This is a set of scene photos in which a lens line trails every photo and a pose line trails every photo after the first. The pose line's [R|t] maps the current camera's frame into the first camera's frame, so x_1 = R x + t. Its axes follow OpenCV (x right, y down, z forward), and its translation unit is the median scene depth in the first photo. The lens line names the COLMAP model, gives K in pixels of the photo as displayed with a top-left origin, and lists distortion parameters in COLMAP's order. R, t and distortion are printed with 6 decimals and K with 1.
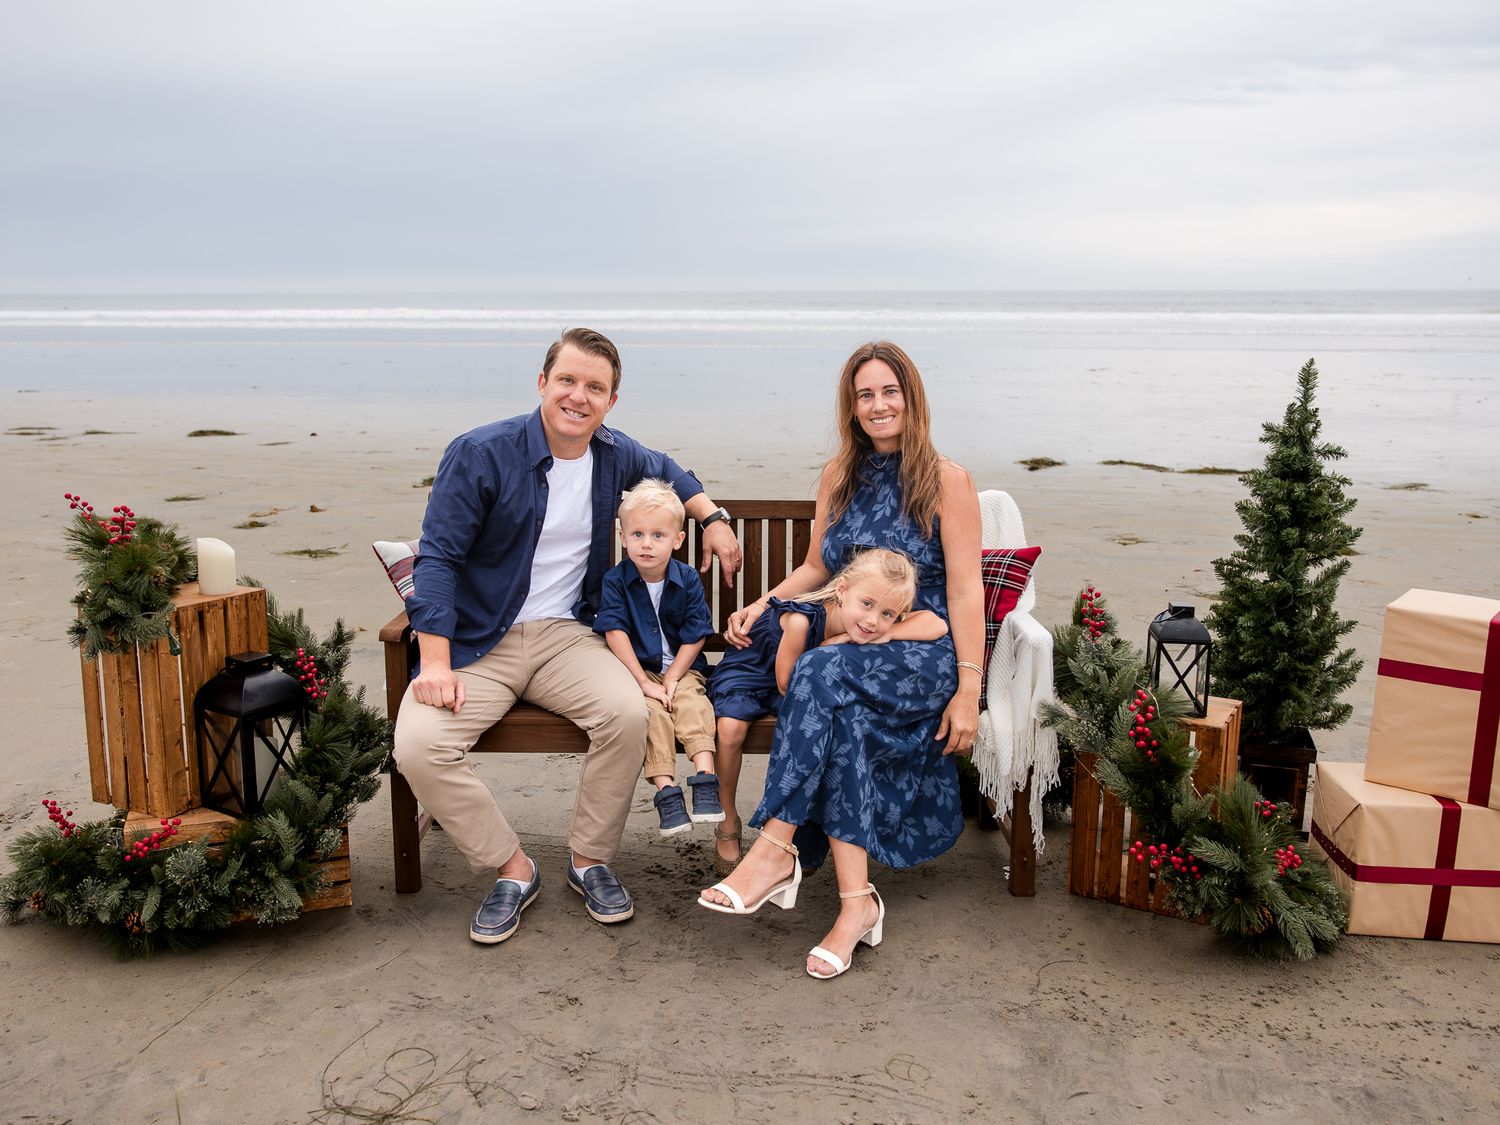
lens RADIAL K [[1132.4, 0, 729.4], [0, 1132.4, 541.6], [0, 0, 1]] dist [-0.008574, -0.002135]
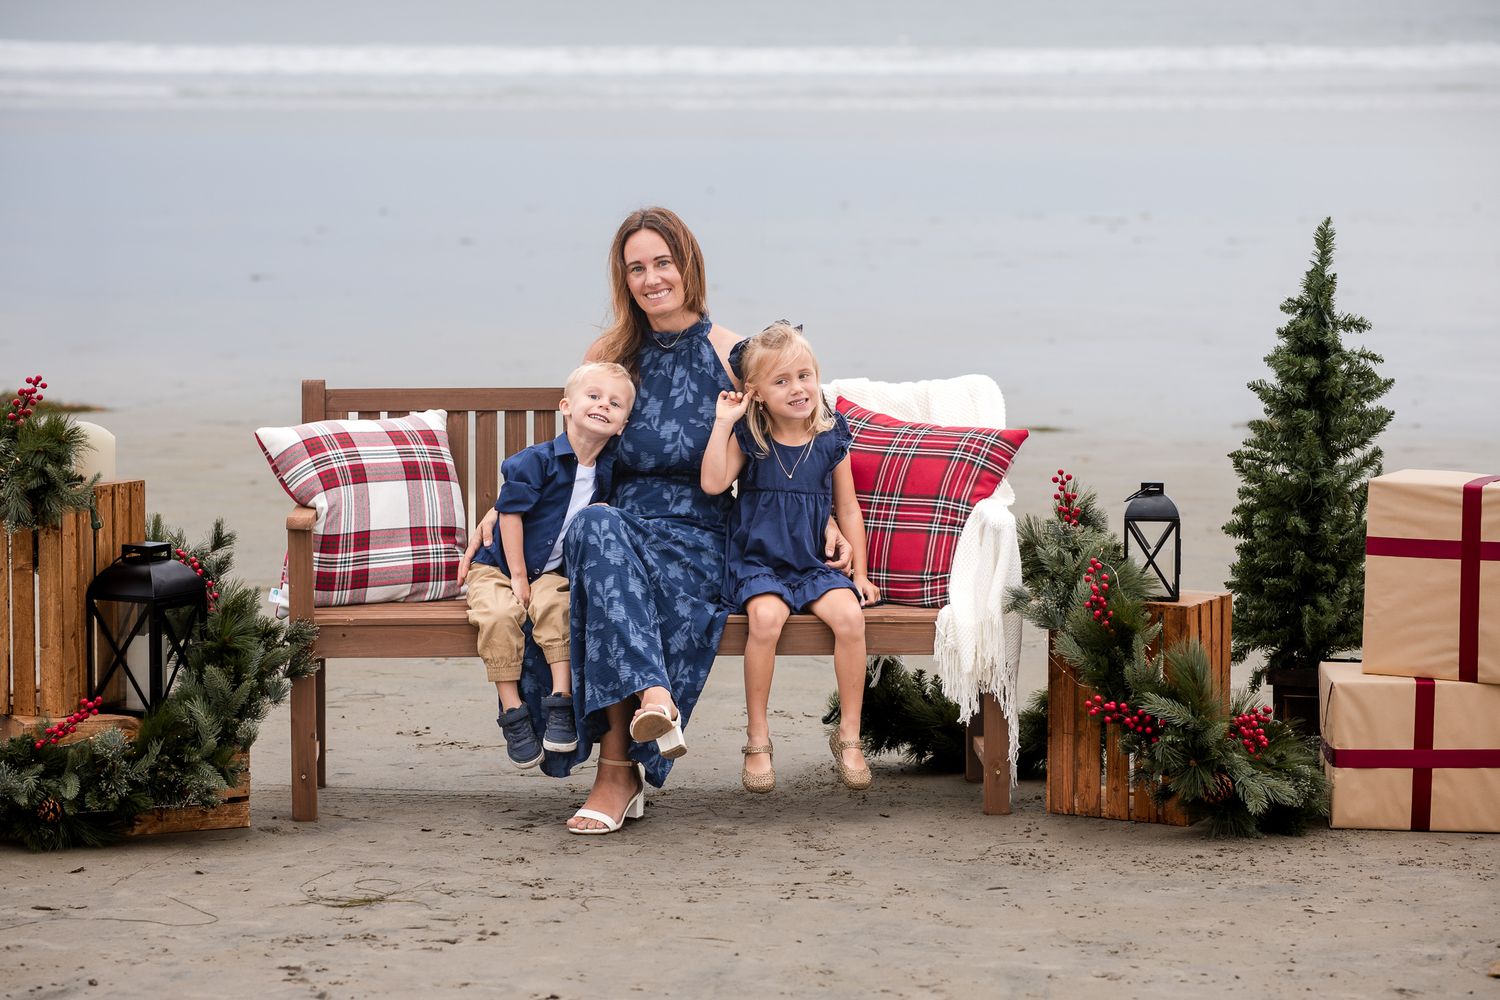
lens RADIAL K [[3696.8, 0, 750.0], [0, 3696.8, 500.0], [0, 0, 1]] dist [0.172198, 0.456669]
pose [[0.998680, -0.007479, 0.050817, -0.089832], [0.011285, 0.997117, -0.075029, 0.304788], [-0.050109, 0.075504, 0.995886, -2.086004]]
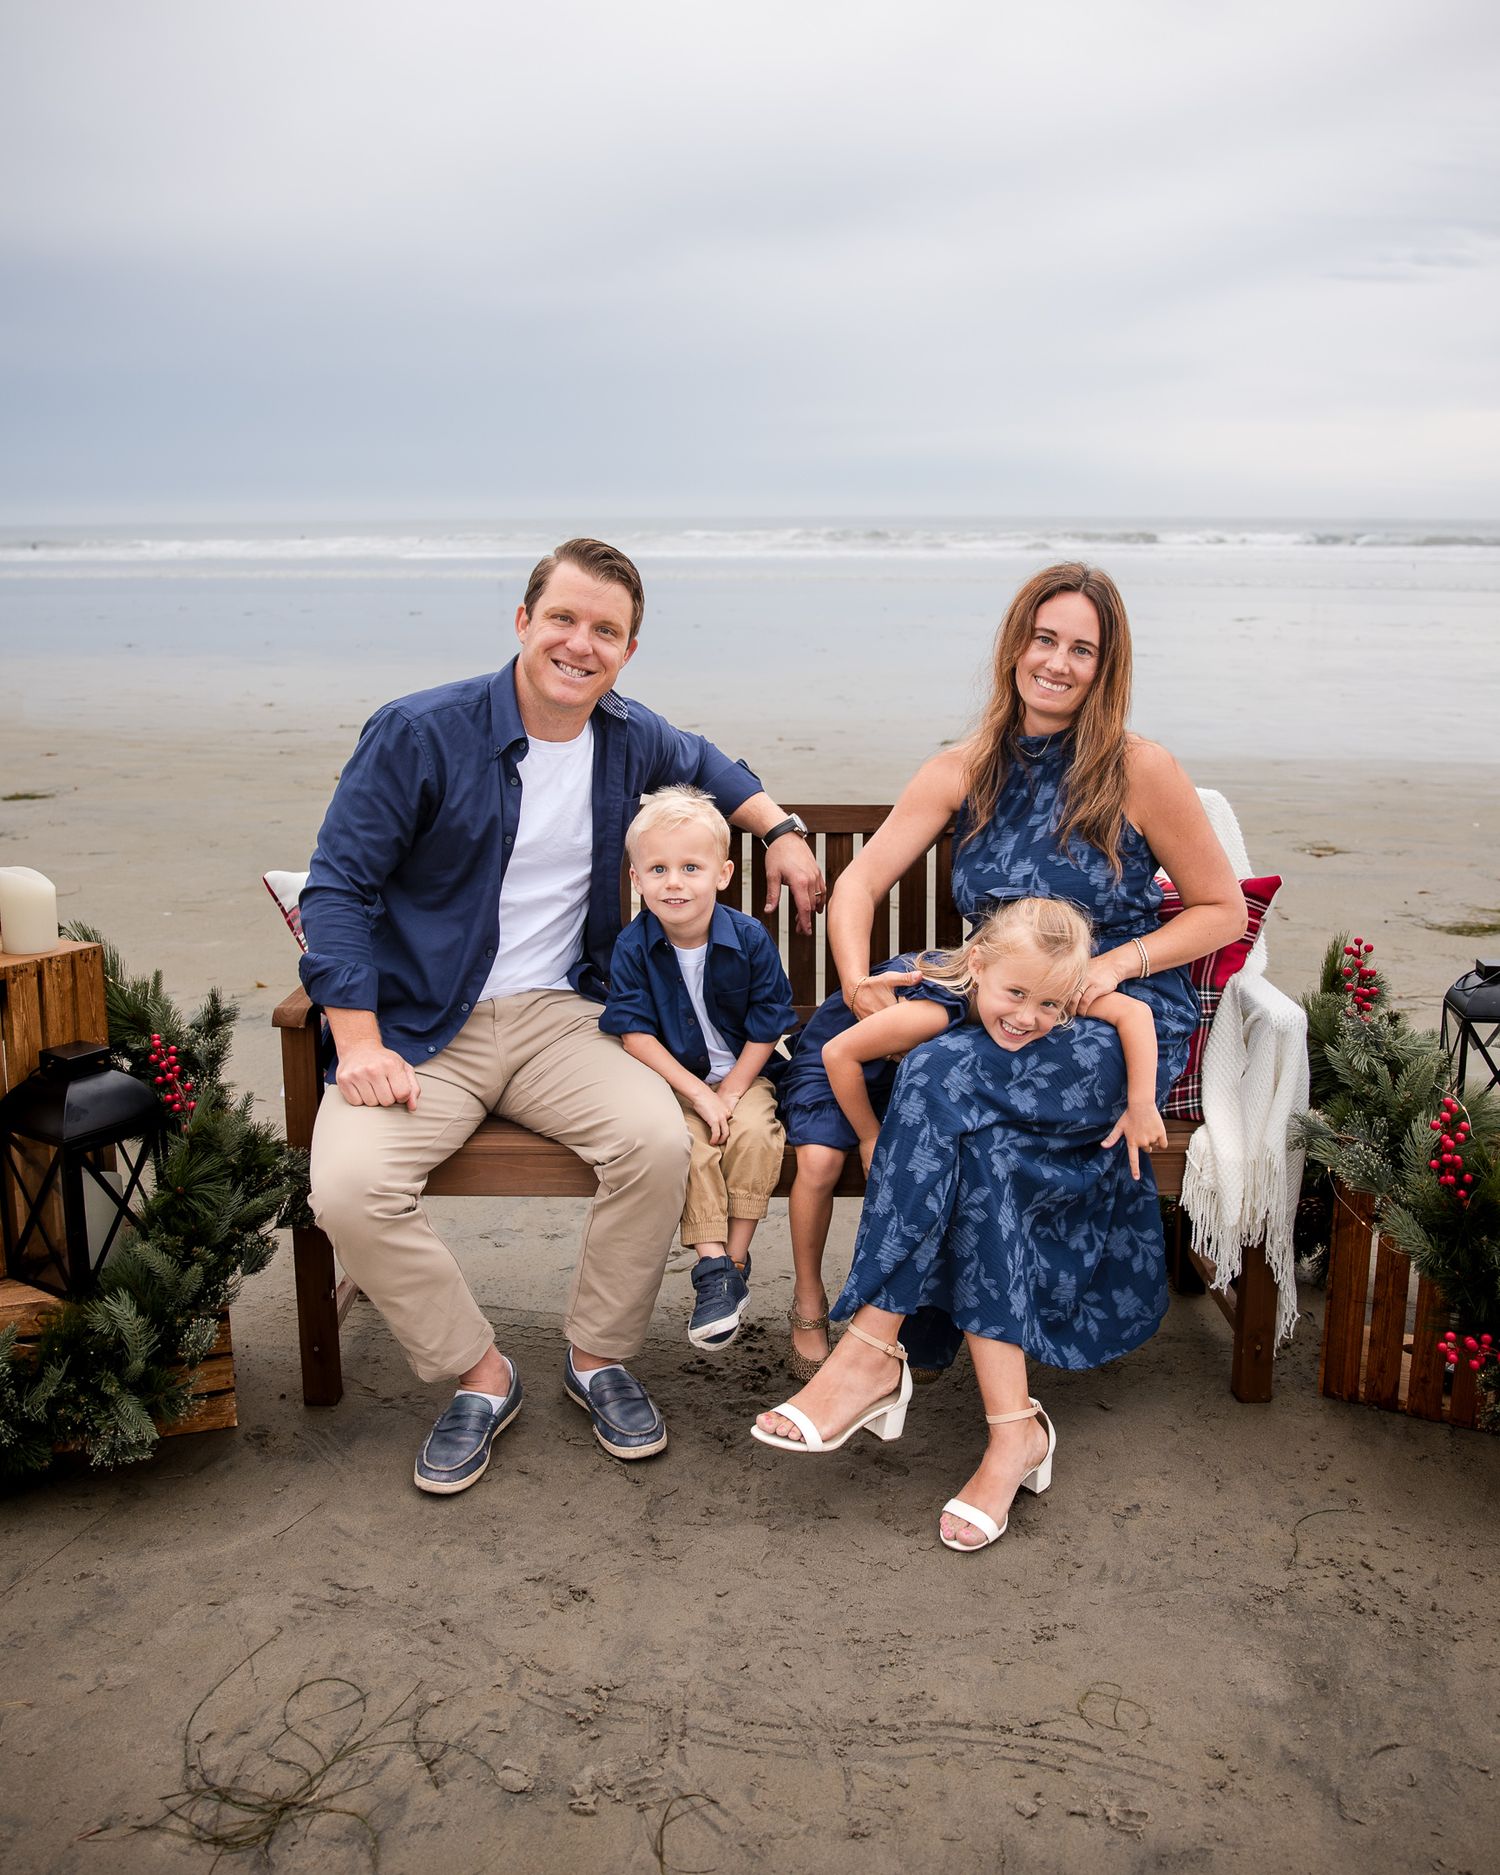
lens RADIAL K [[1501.9, 0, 777.1], [0, 1501.9, 839.2], [0, 0, 1]] dist [-0.093947, 0.059143]
pose [[0.999905, -0.003702, 0.013256, -0.032485], [0.003769, 0.999980, -0.005028, -0.014230], [-0.013237, 0.005078, 0.999899, 0.149757]]
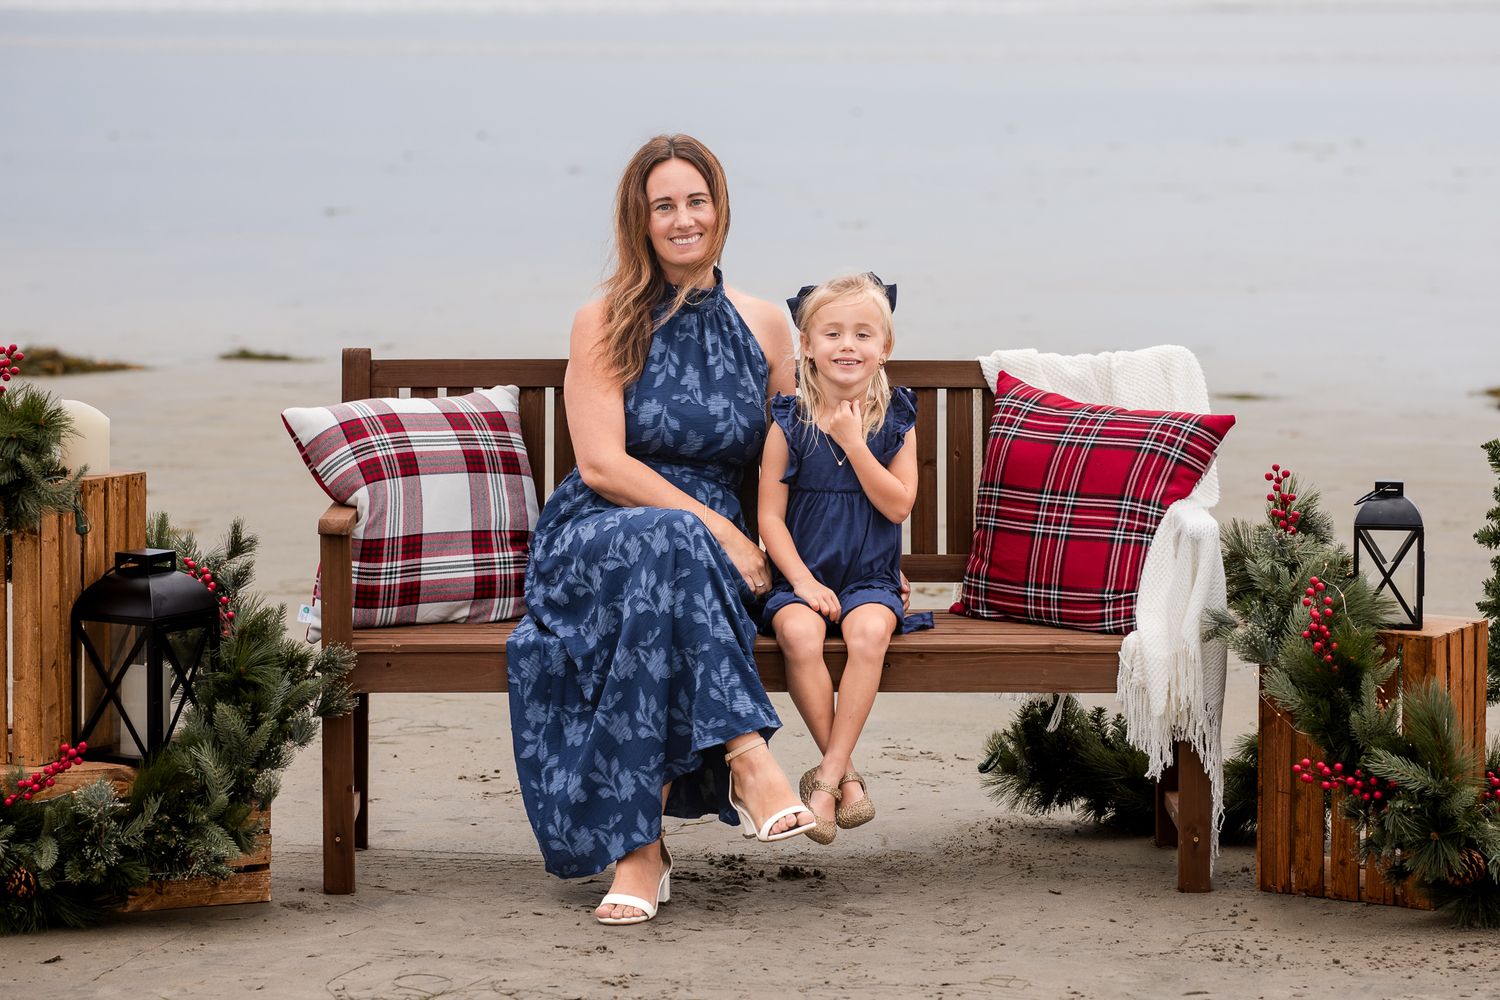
lens RADIAL K [[4166.8, 0, 809.1], [0, 4166.8, 422.0], [0, 0, 1]] dist [0.139790, 1.086822]
pose [[0.999595, -0.002089, 0.028384, -0.066826], [0.004467, 0.996456, -0.083997, 0.255696], [-0.028107, 0.084090, 0.996062, -1.814105]]
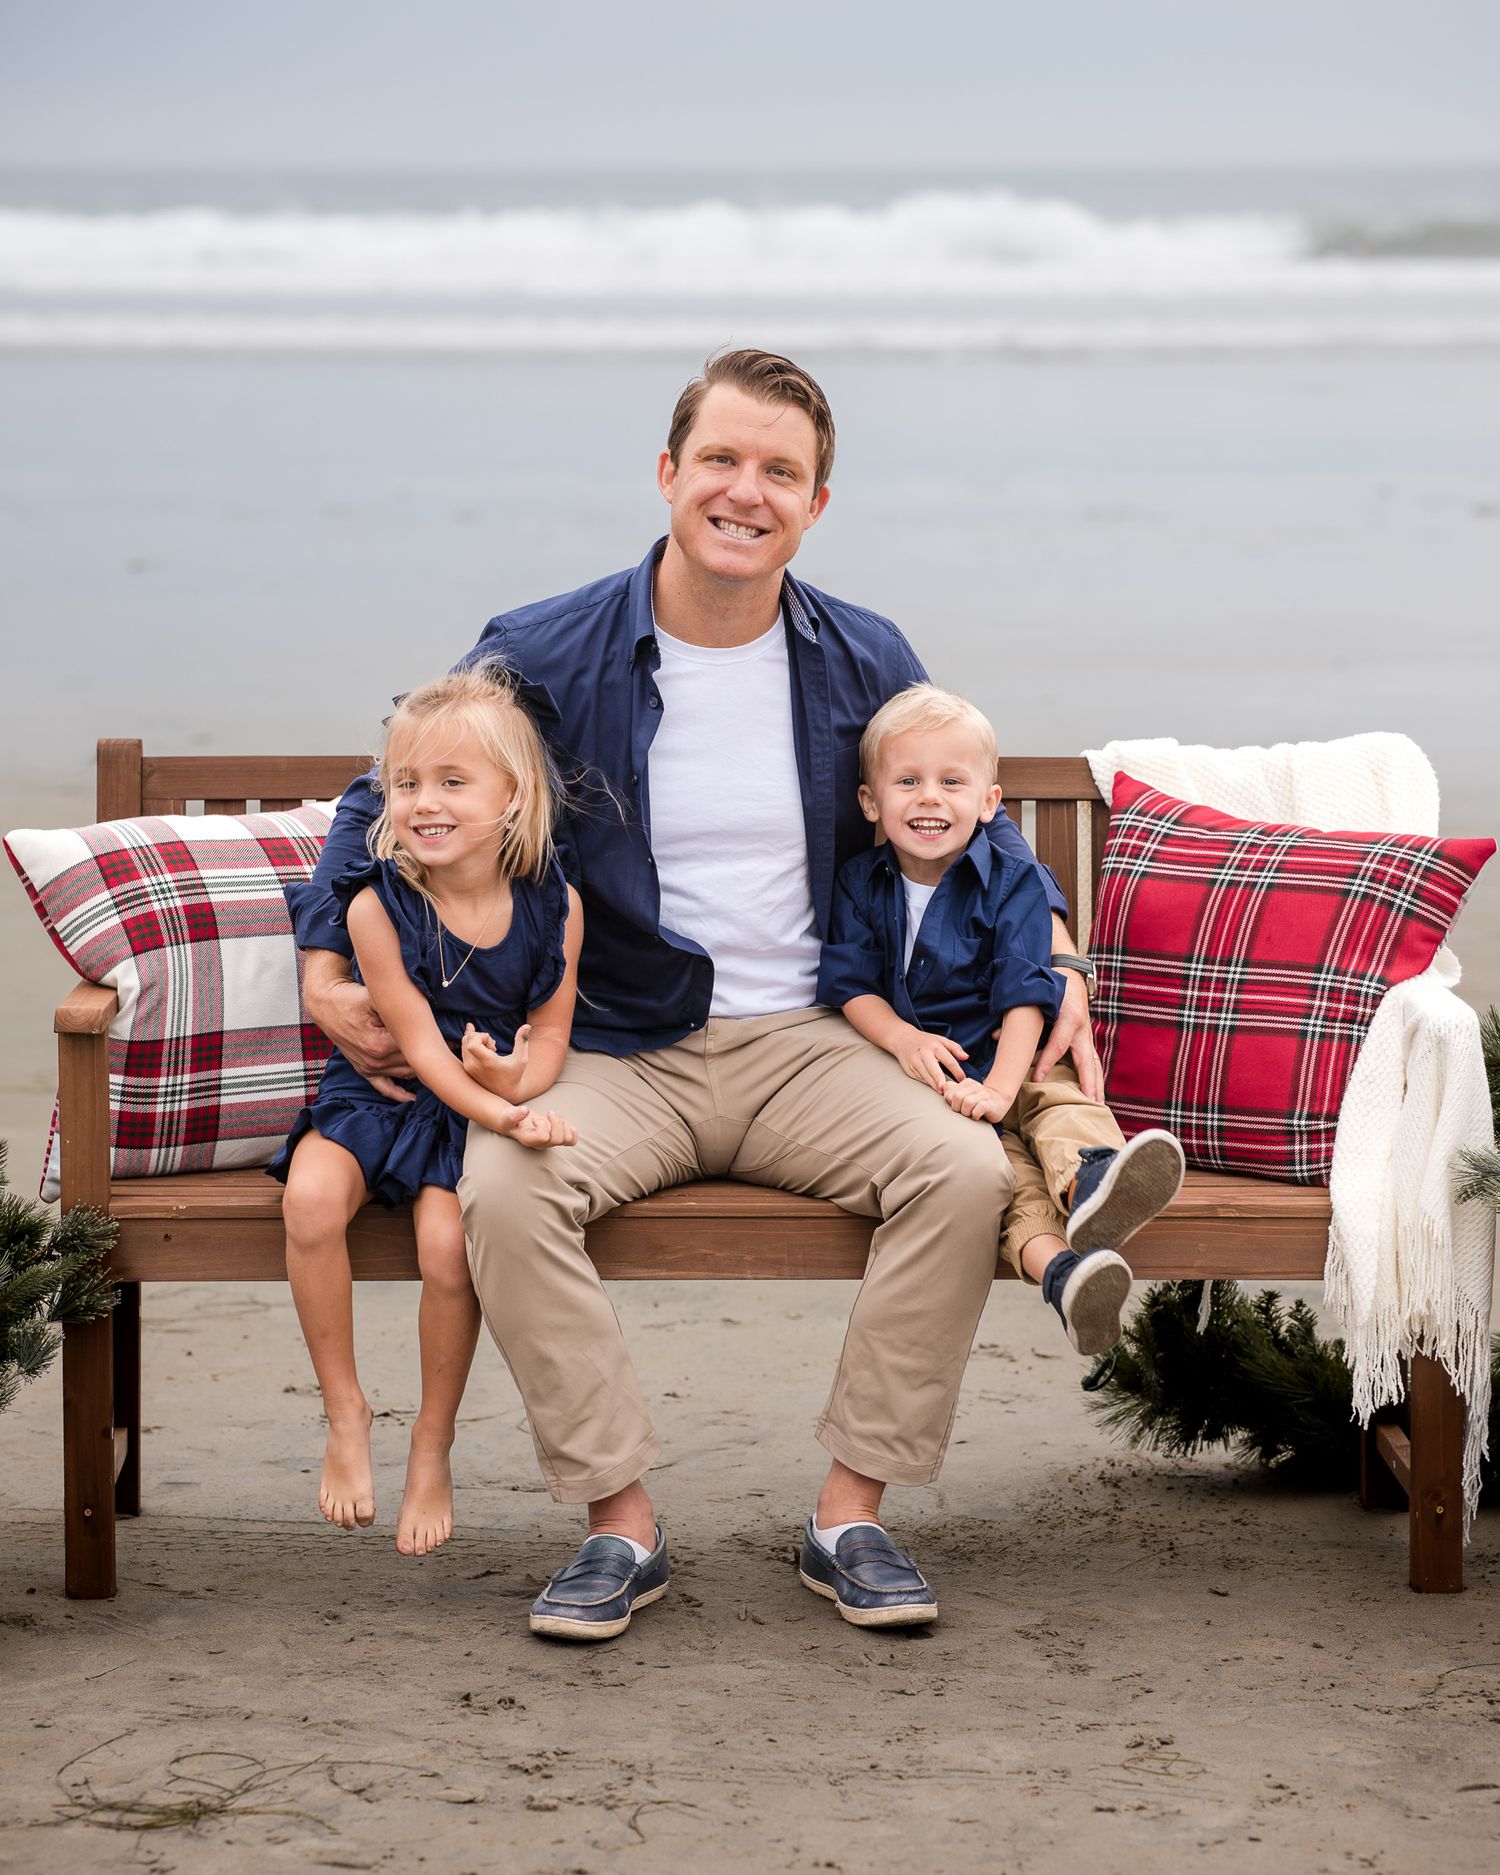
lens RADIAL K [[4987.4, 0, 750.0], [0, 4987.4, 937.5], [0, 0, 1]] dist [0.208533, 0.483059]
pose [[0.999473, -0.004382, 0.032151, -0.090598], [0.006398, 0.998001, -0.062880, 0.188150], [-0.031811, 0.063052, 0.997503, -1.126579]]
